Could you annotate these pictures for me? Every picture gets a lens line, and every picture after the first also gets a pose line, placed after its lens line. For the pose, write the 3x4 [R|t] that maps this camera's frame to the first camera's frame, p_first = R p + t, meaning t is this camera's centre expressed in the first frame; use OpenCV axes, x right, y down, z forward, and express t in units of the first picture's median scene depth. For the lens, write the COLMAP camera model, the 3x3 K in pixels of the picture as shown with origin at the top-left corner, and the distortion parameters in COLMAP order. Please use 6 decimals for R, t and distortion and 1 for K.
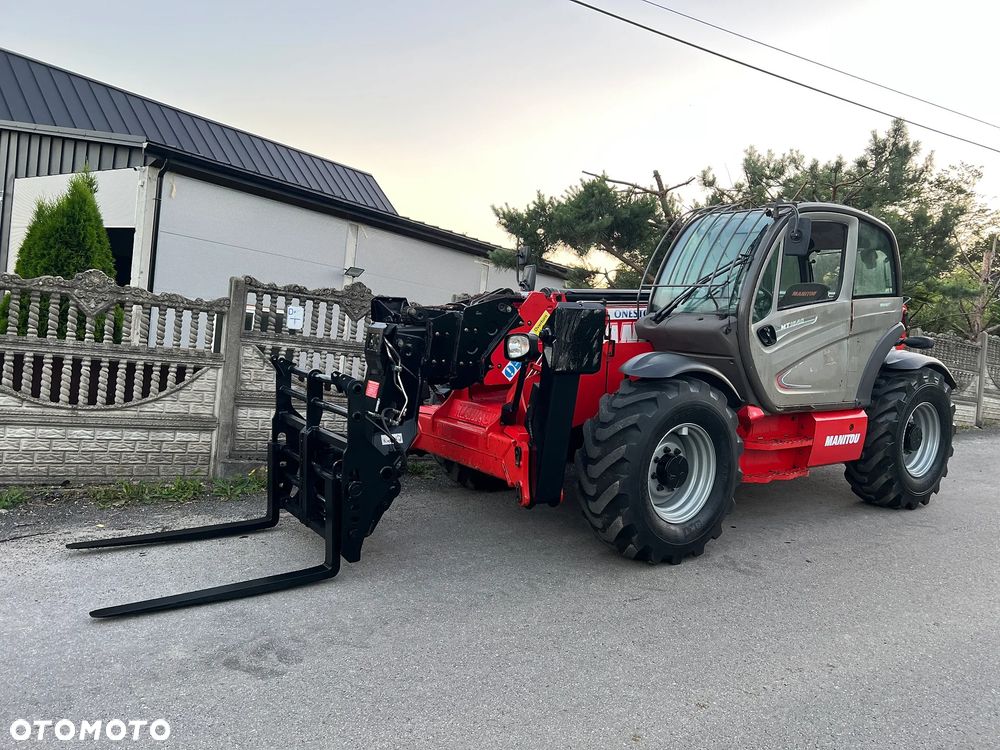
lens RADIAL K [[748.5, 0, 492.8], [0, 748.5, 379.5], [0, 0, 1]] dist [0.054827, -0.058262]
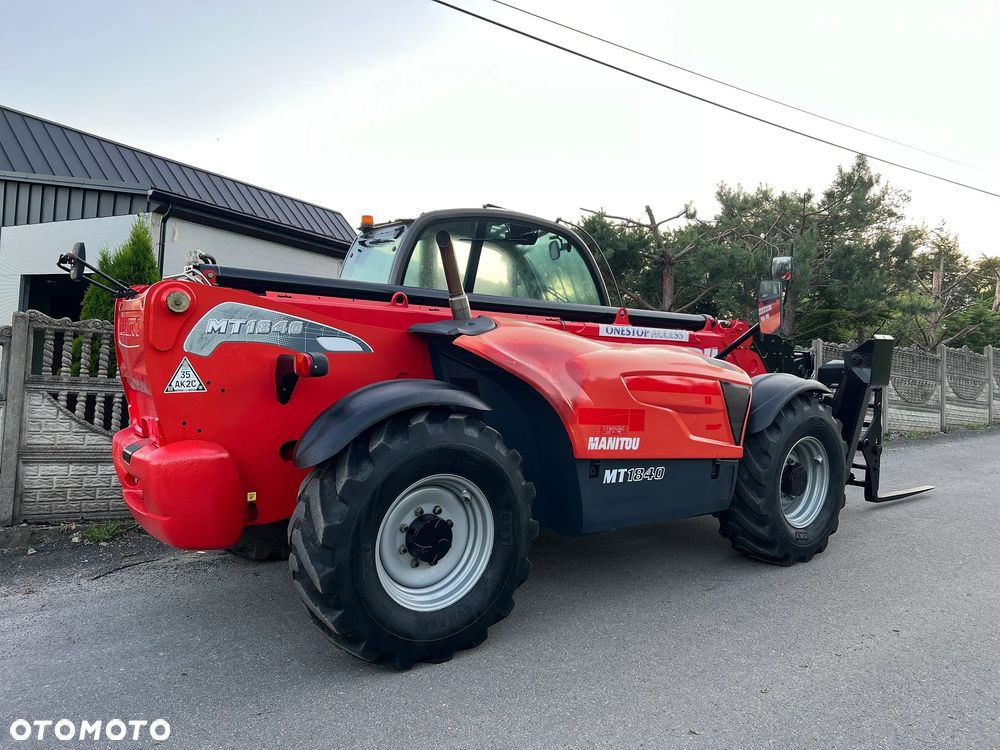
lens RADIAL K [[748.5, 0, 494.0], [0, 748.5, 377.9], [0, 0, 1]] dist [0.054827, -0.058262]
pose [[0.997092, -0.038324, 0.065876, -0.145940], [0.041109, 0.998295, -0.041443, 0.007718], [-0.064176, 0.044030, 0.996967, -0.087386]]
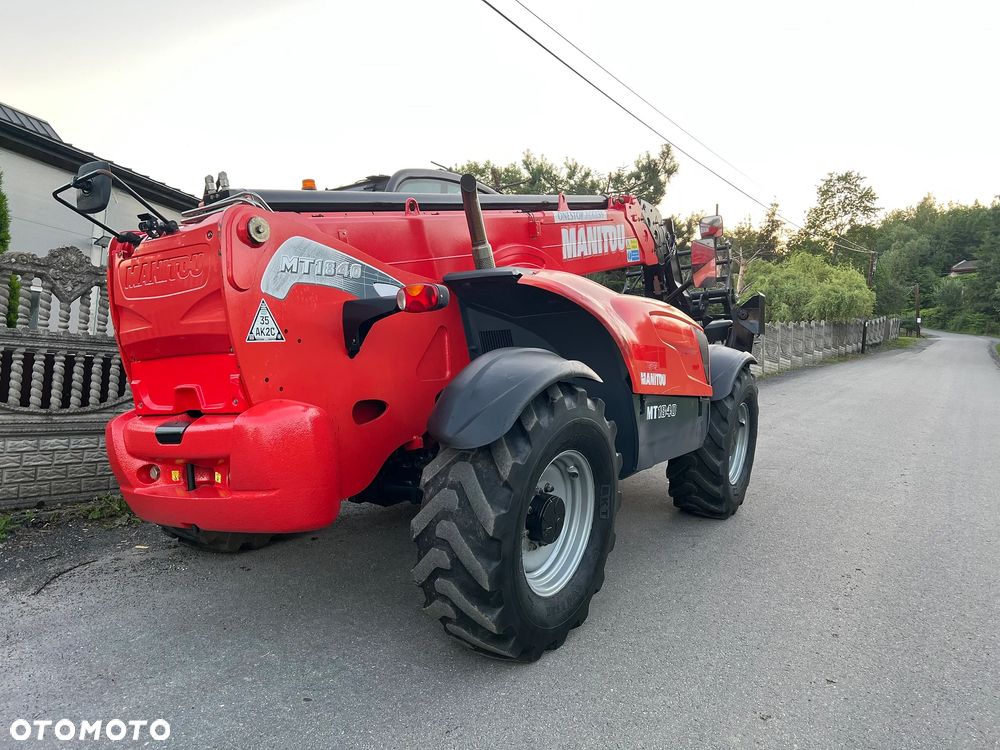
lens RADIAL K [[748.5, 0, 499.6], [0, 748.5, 369.3], [0, 0, 1]] dist [0.054827, -0.058262]
pose [[0.894404, -0.026600, 0.446469, -0.466578], [0.018929, 0.999587, 0.021633, -0.017647], [-0.446860, -0.010897, 0.894537, 0.041982]]
